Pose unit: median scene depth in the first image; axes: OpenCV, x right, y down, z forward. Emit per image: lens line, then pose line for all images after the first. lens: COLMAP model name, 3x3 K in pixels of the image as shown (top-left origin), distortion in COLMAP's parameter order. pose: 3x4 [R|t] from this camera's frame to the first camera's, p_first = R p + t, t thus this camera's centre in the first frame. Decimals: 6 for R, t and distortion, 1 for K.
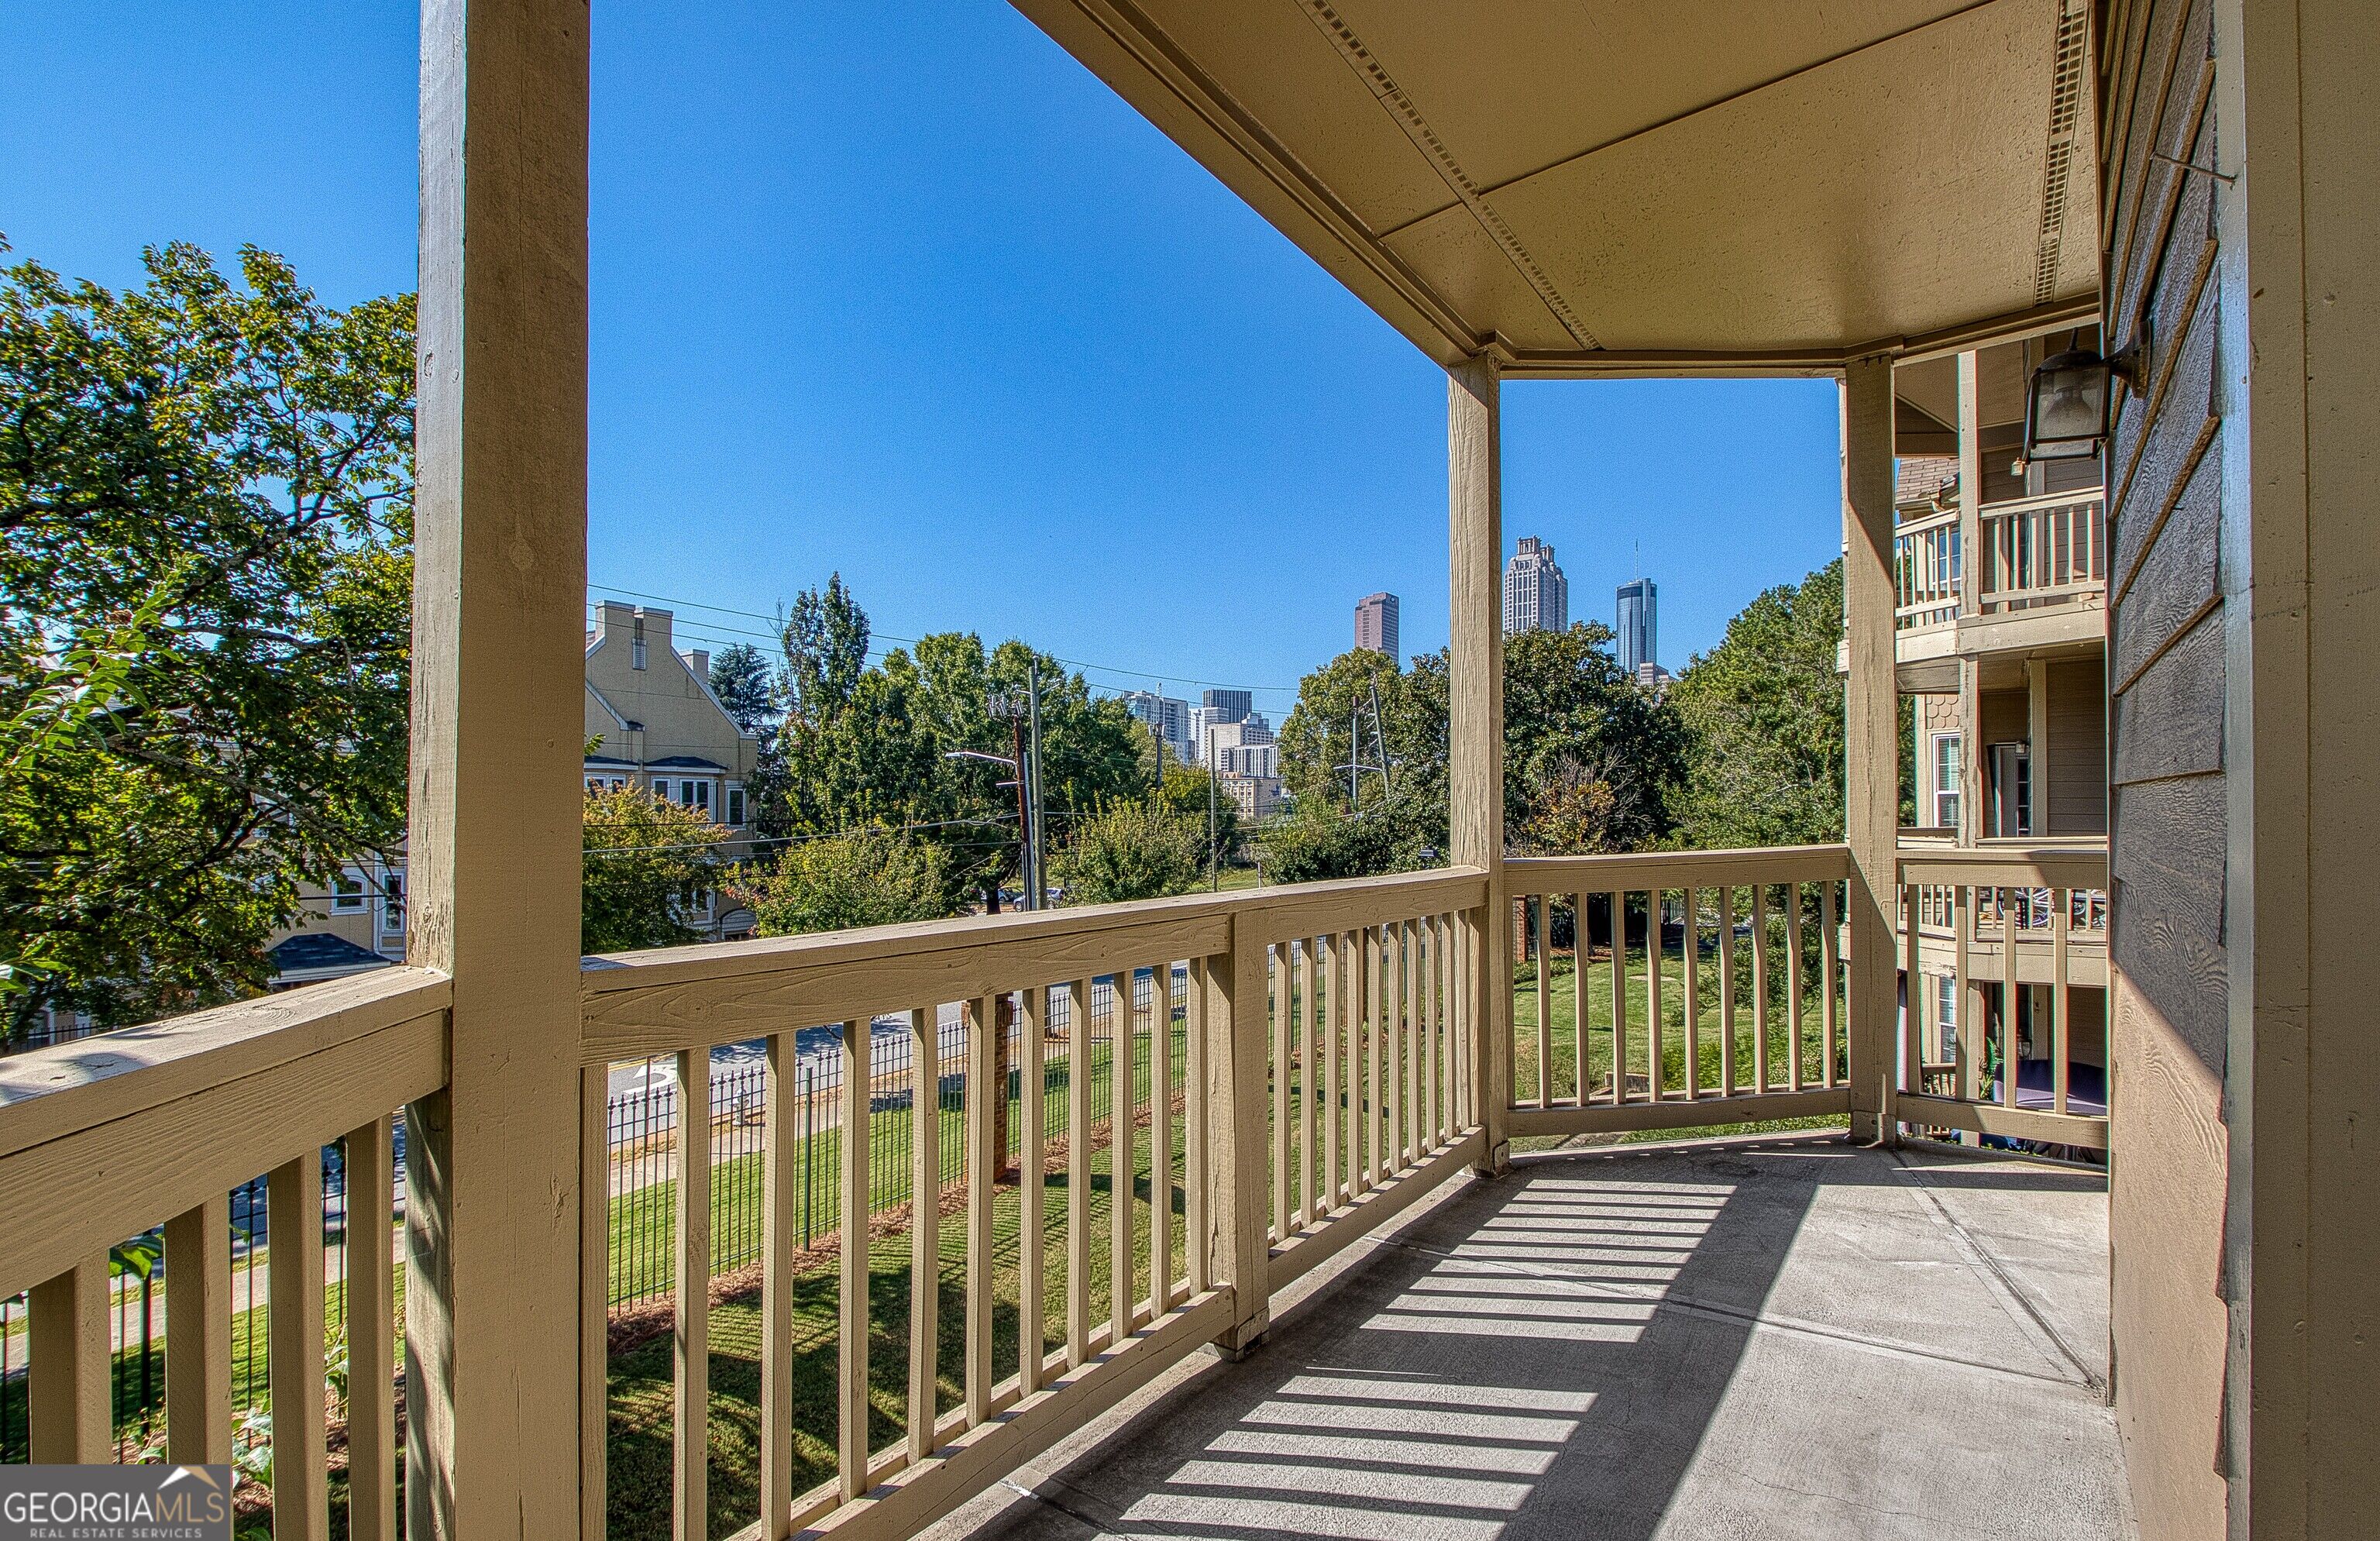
lens RADIAL K [[1102.3, 0, 1189.1], [0, 1102.3, 809.8], [0, 0, 1]] dist [0.036000, -0.030308]
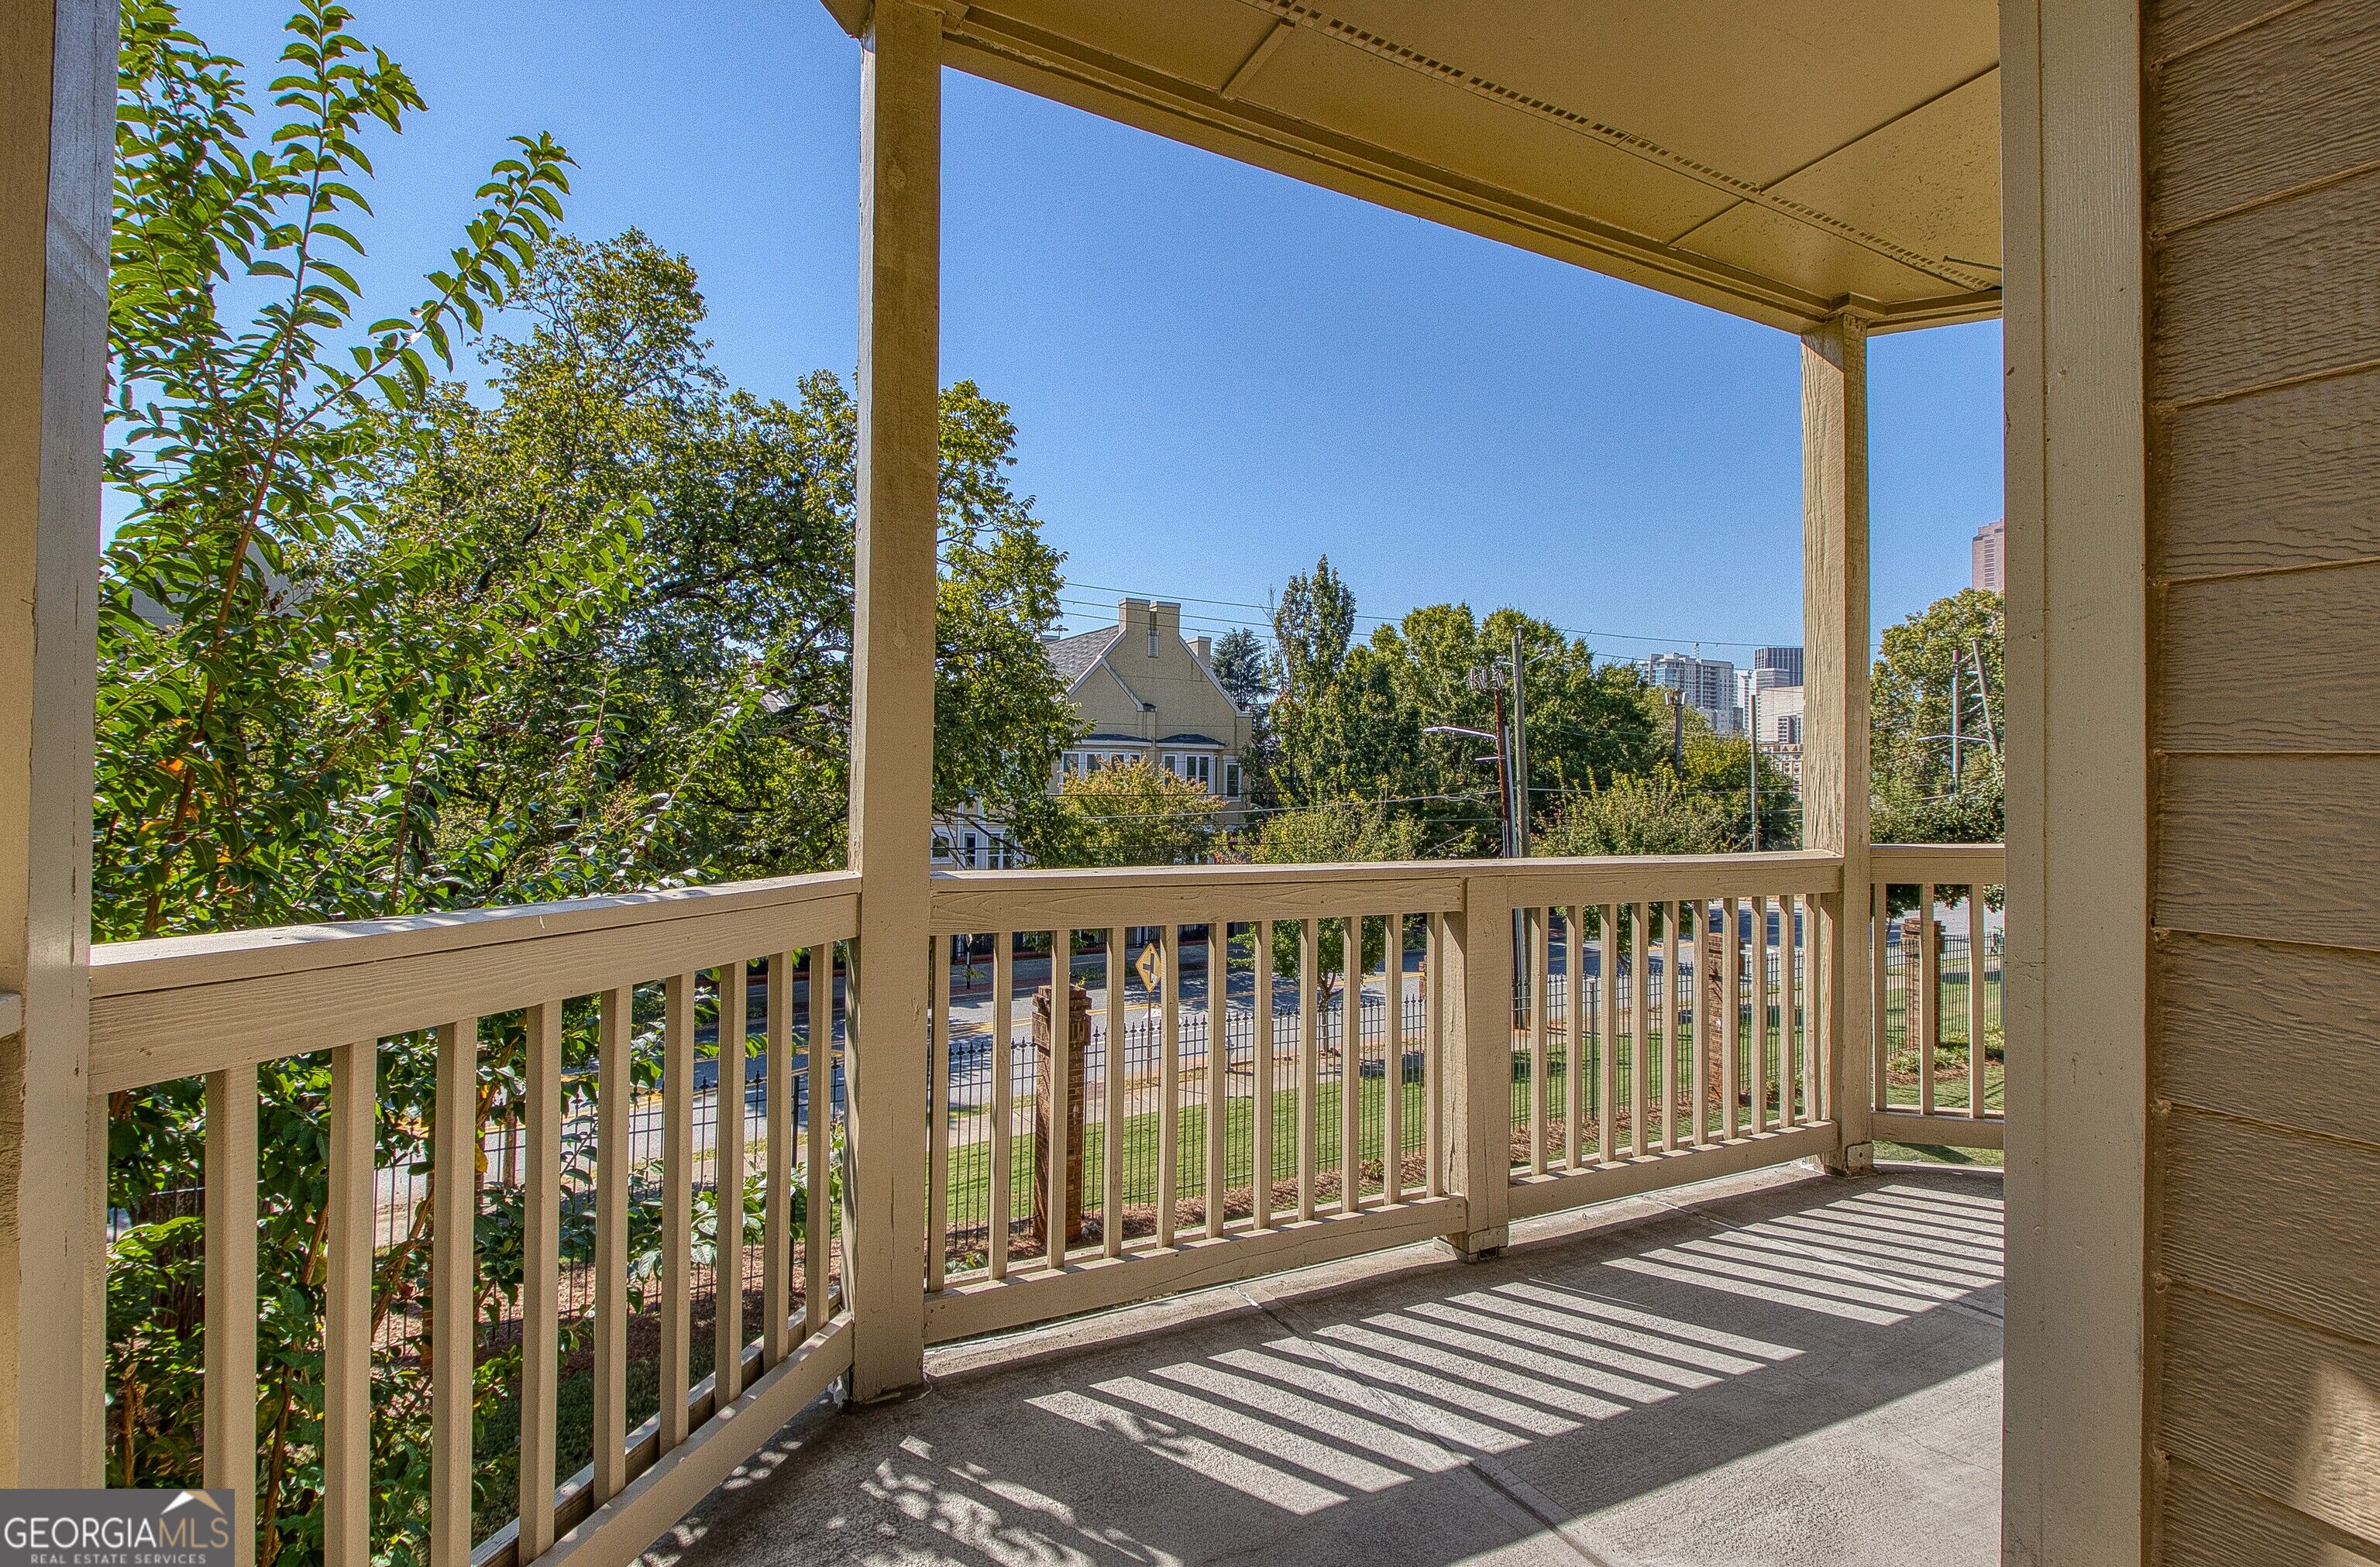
lens RADIAL K [[1150.3, 0, 1190.0], [0, 1150.3, 783.5], [0, 0, 1]] dist [0.001340, -0.000310]
pose [[0.901536, 0.009573, -0.432599, 0.037618], [-0.009927, 0.999950, 0.001441, -0.000498], [0.432591, 0.002996, 0.901585, -0.027312]]
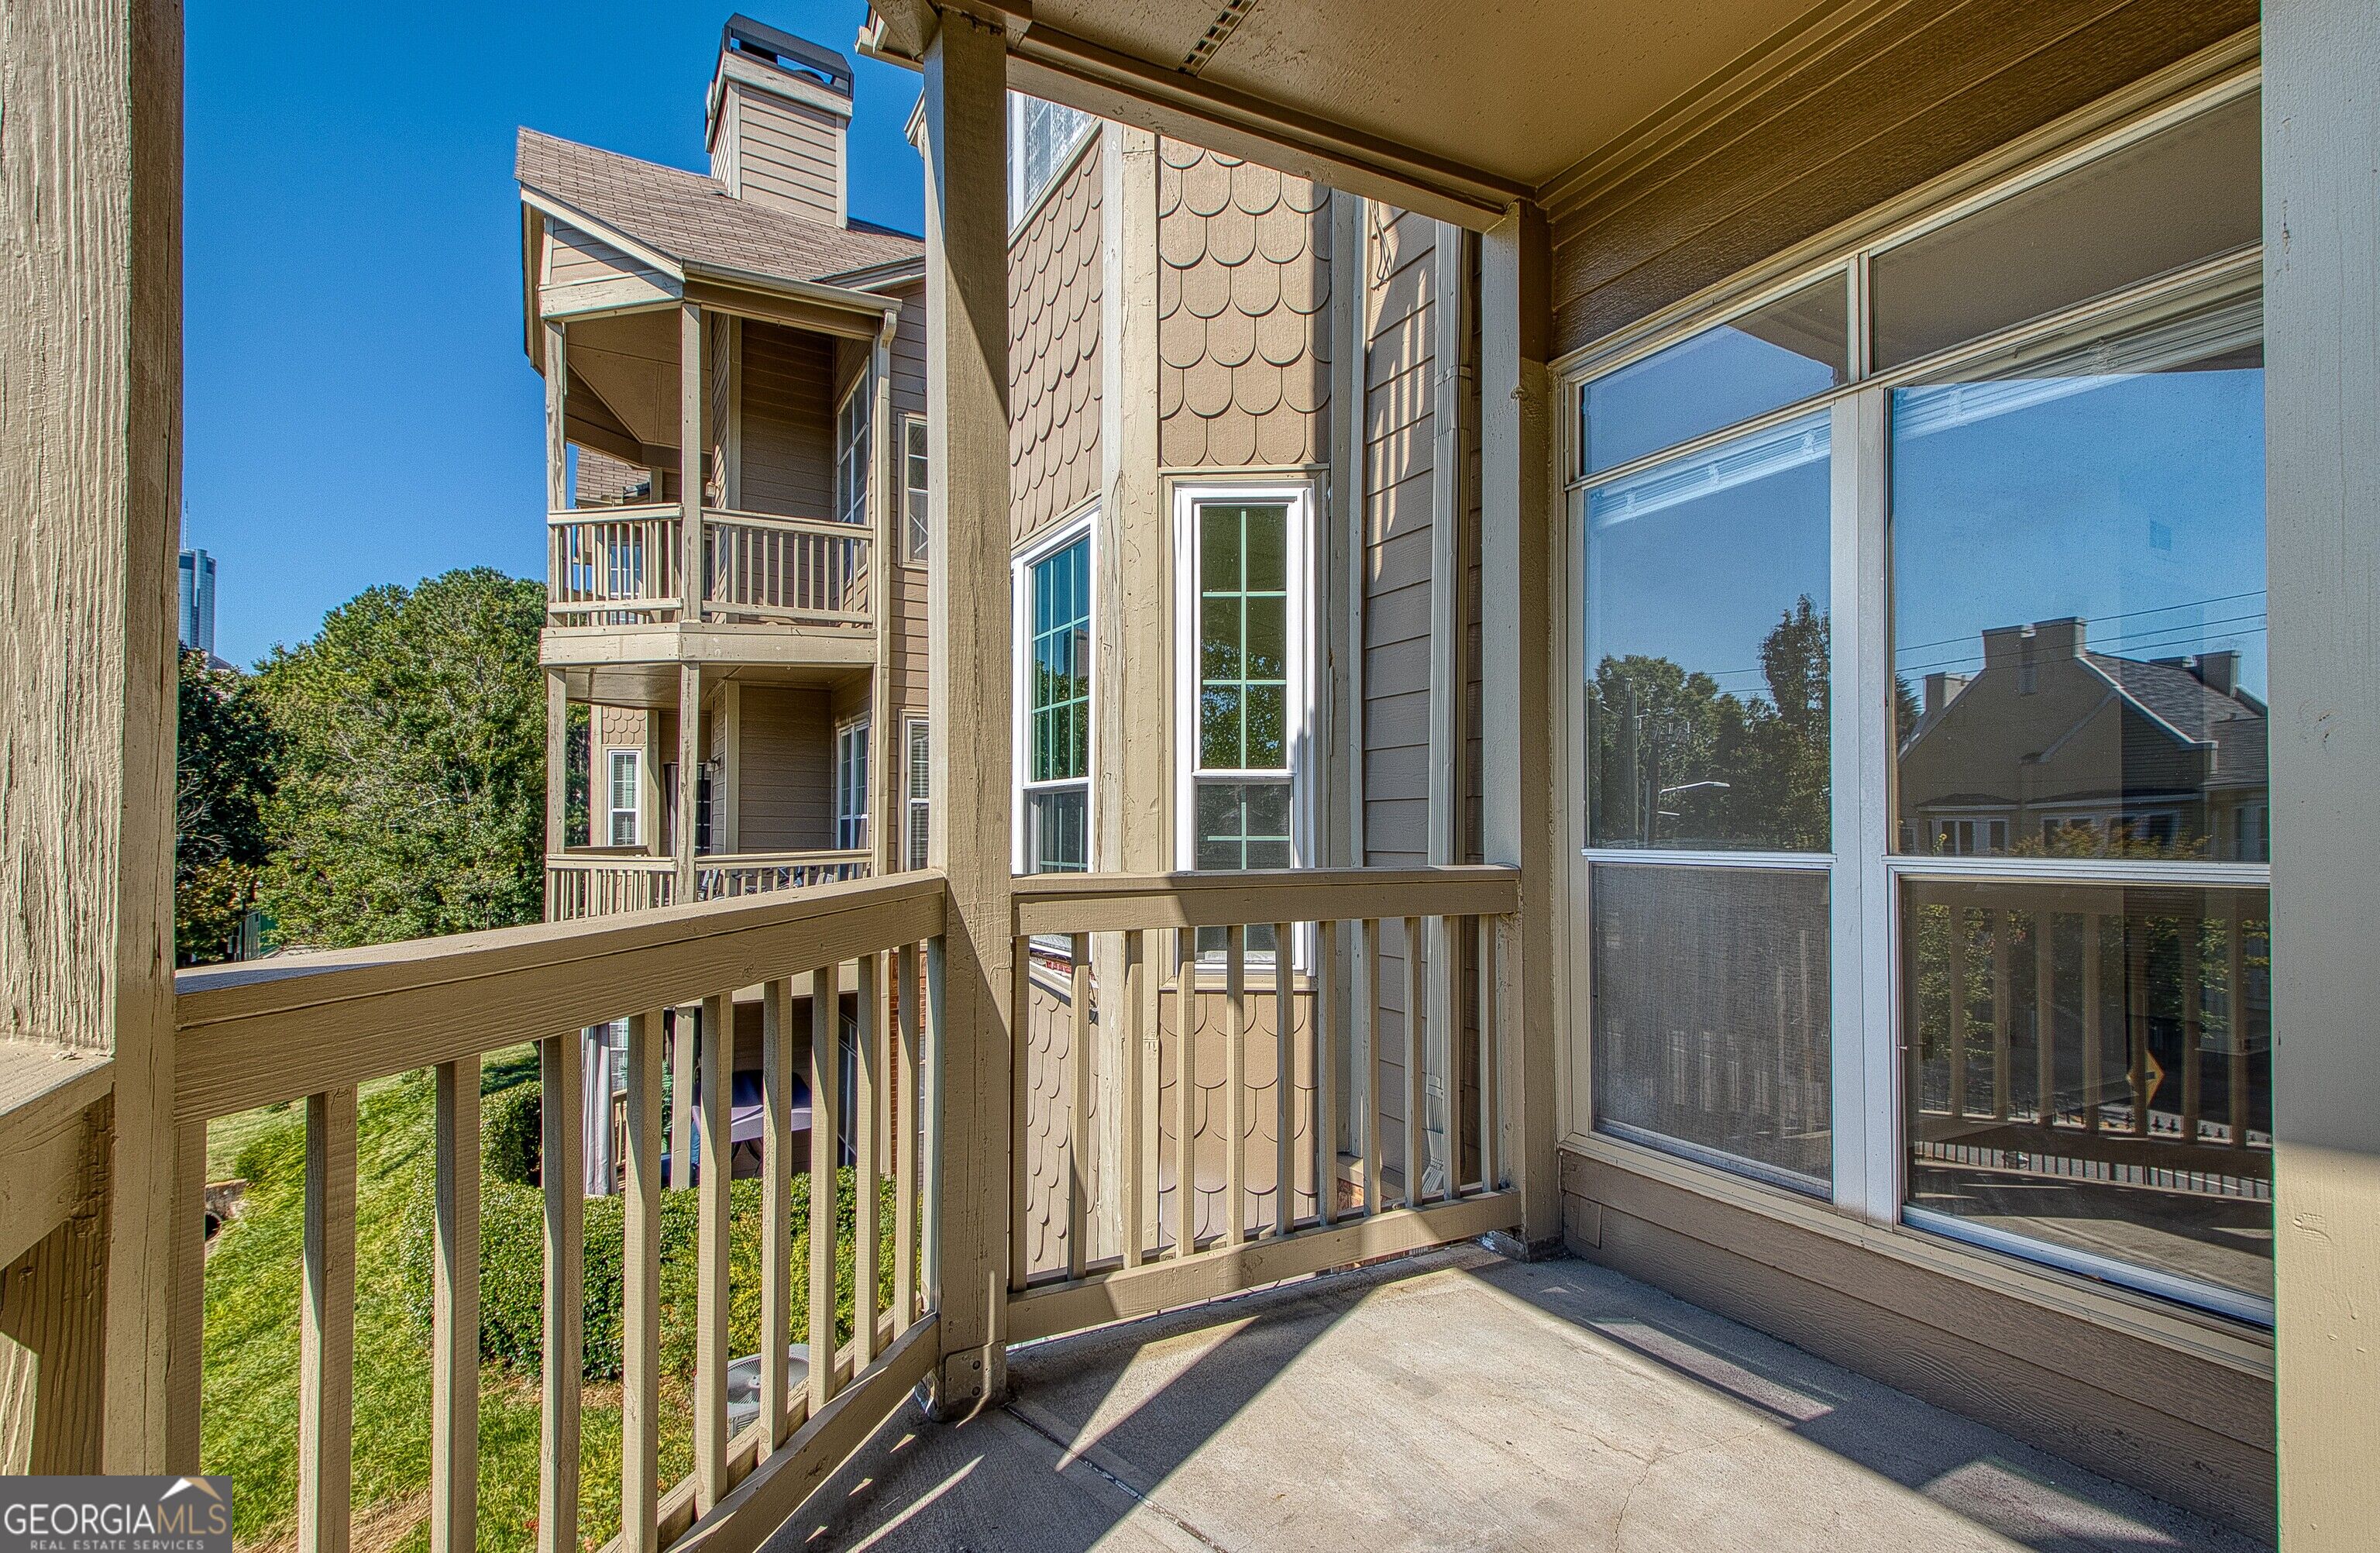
lens RADIAL K [[1088.5, 0, 1193.5], [0, 1088.5, 811.2], [0, 0, 1]] dist [0.000081, -0.000207]
pose [[0.425705, 0.017421, 0.904694, 0.032360], [-0.002191, 0.999832, -0.018222, 0.001533], [-0.904859, 0.005775, 0.425671, 0.139017]]
